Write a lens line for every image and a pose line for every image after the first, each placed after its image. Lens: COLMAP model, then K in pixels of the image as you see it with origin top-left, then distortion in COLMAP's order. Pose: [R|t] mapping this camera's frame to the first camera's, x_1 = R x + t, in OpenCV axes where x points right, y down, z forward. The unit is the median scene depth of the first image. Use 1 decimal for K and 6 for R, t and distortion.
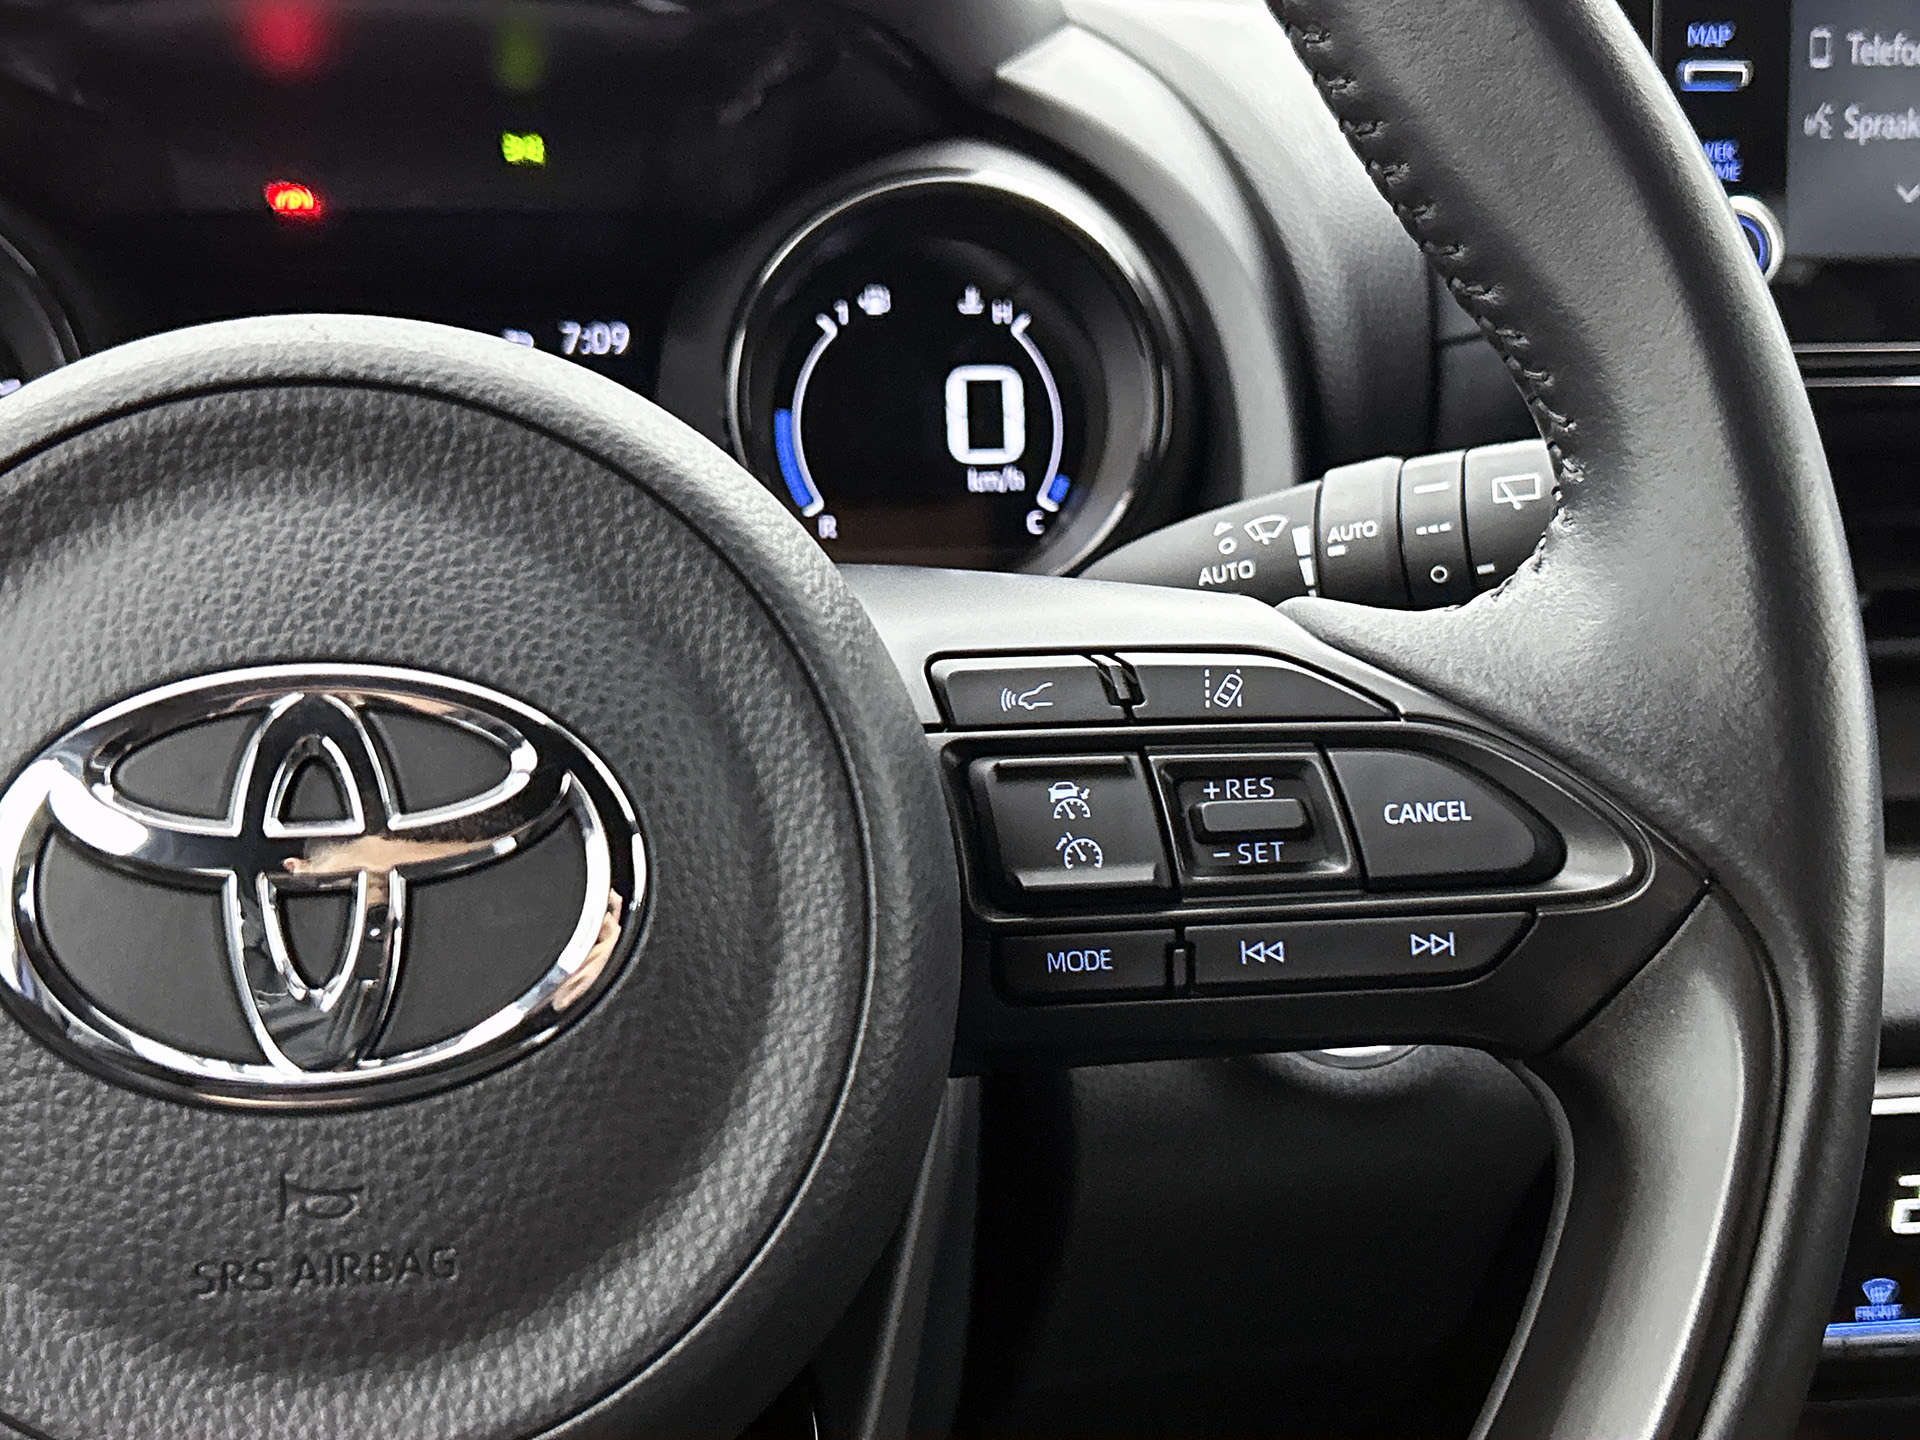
lens RADIAL K [[2608.7, 0, 954.9], [0, 2608.7, 763.7], [0, 0, 1]] dist [0.115020, 0.000000]
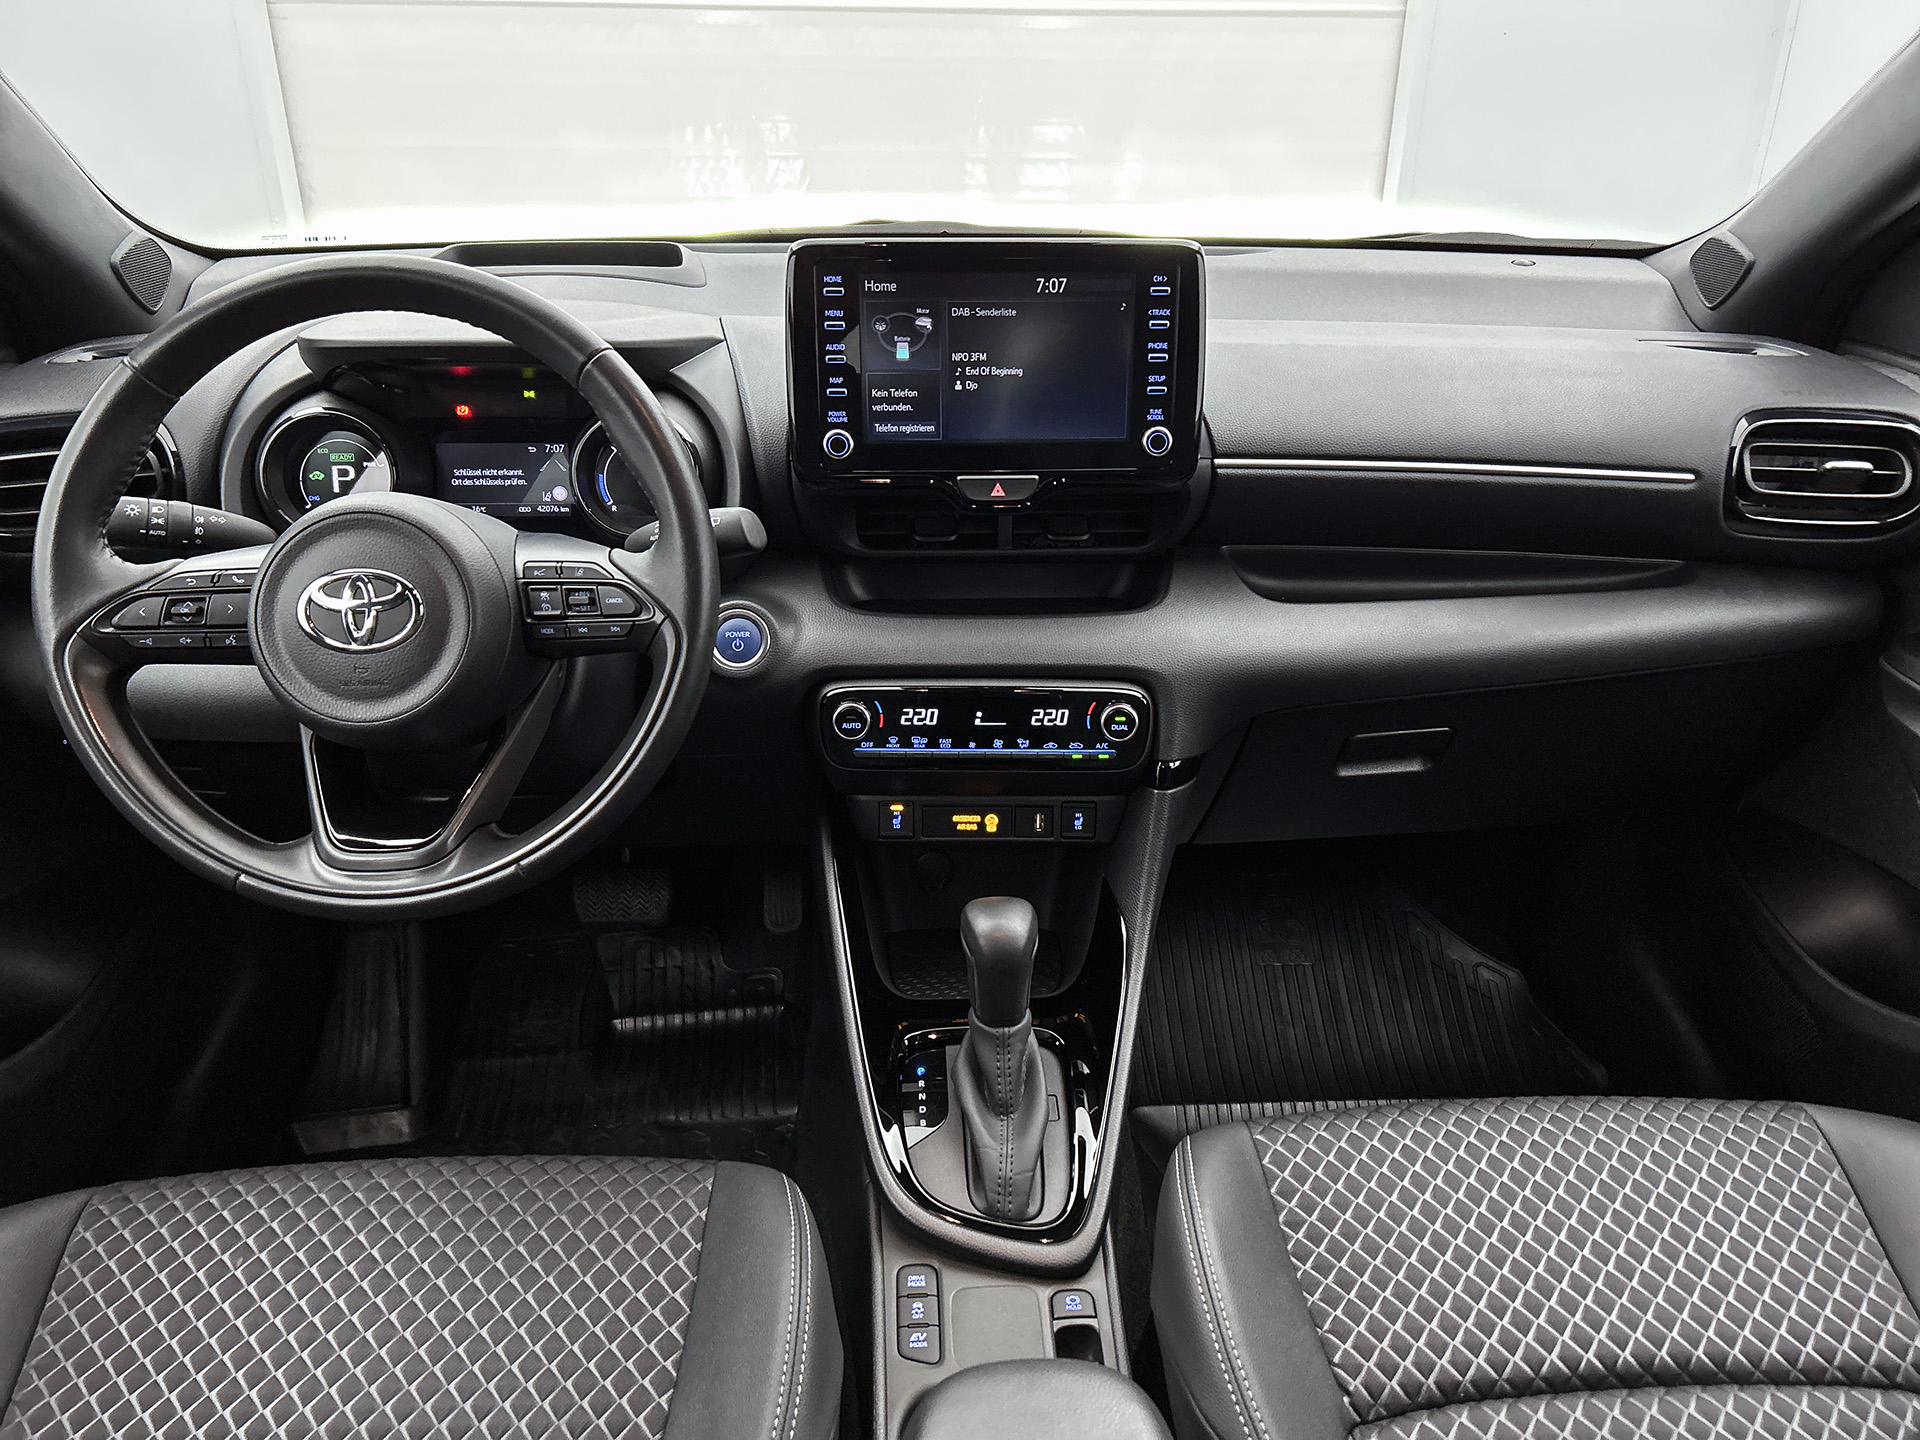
lens RADIAL K [[1524.8, 0, 988.8], [0, 1524.8, 777.6], [0, 0, 1]] dist [0.023488, -0.003784]
pose [[0.992176, 0.047218, -0.115577, 1.188092], [-0.028273, 0.986651, 0.160375, -0.137672], [0.121607, -0.155853, 0.980266, -1.654422]]
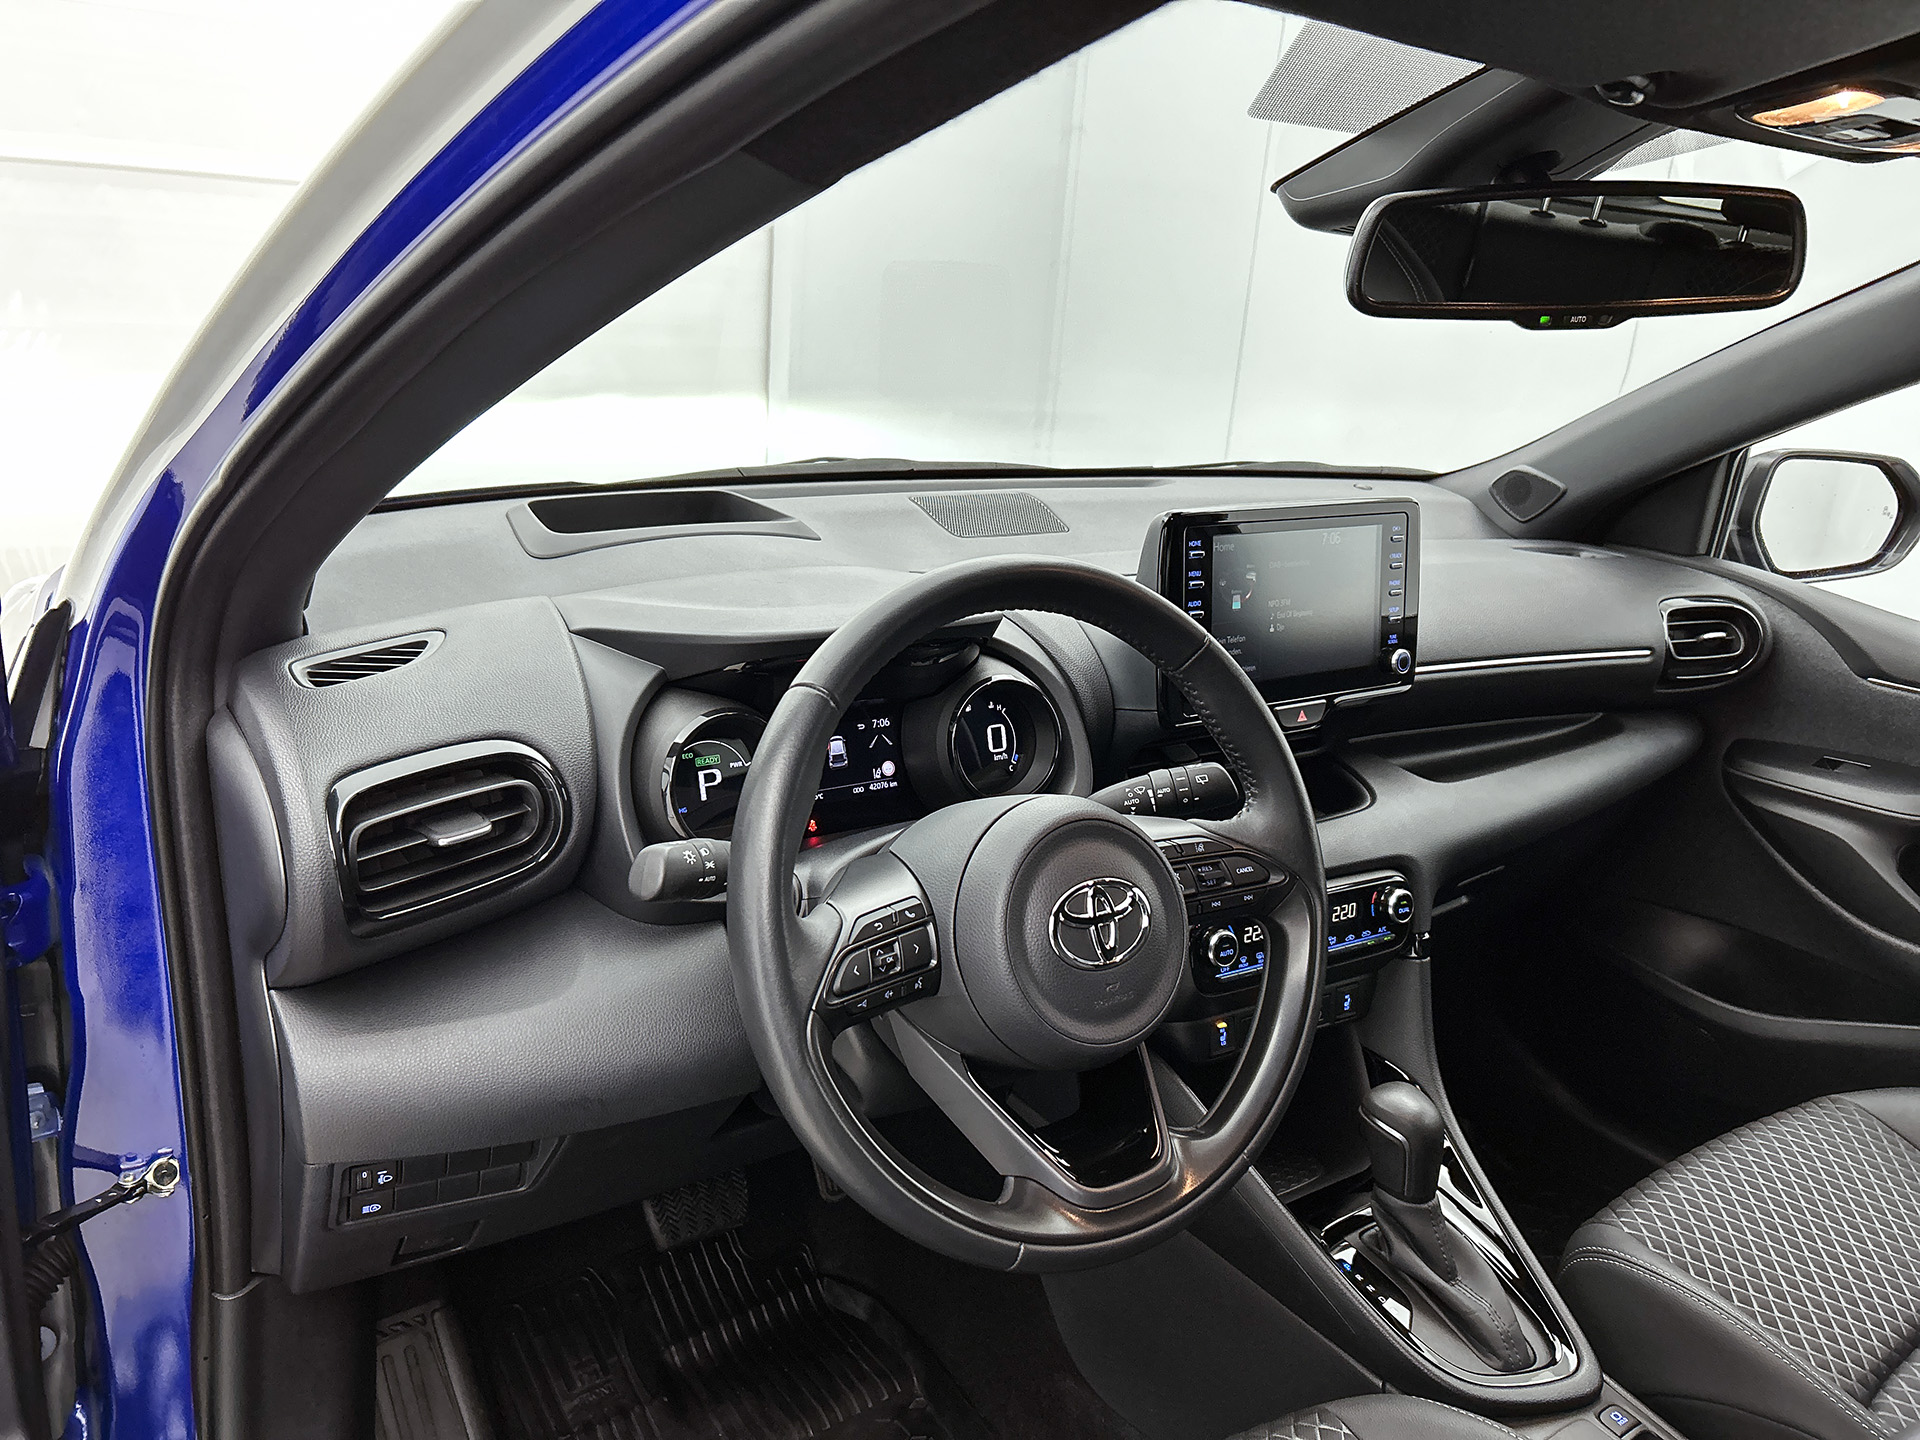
lens RADIAL K [[1524.8, 0, 934.9], [0, 1524.8, 715.4], [0, 0, 1]] dist [0.023488, -0.003784]
pose [[0.906055, -0.078084, 0.415894, -1.522901], [0.068134, 0.996924, 0.038736, -0.428495], [-0.417639, -0.006760, 0.908588, -1.280254]]
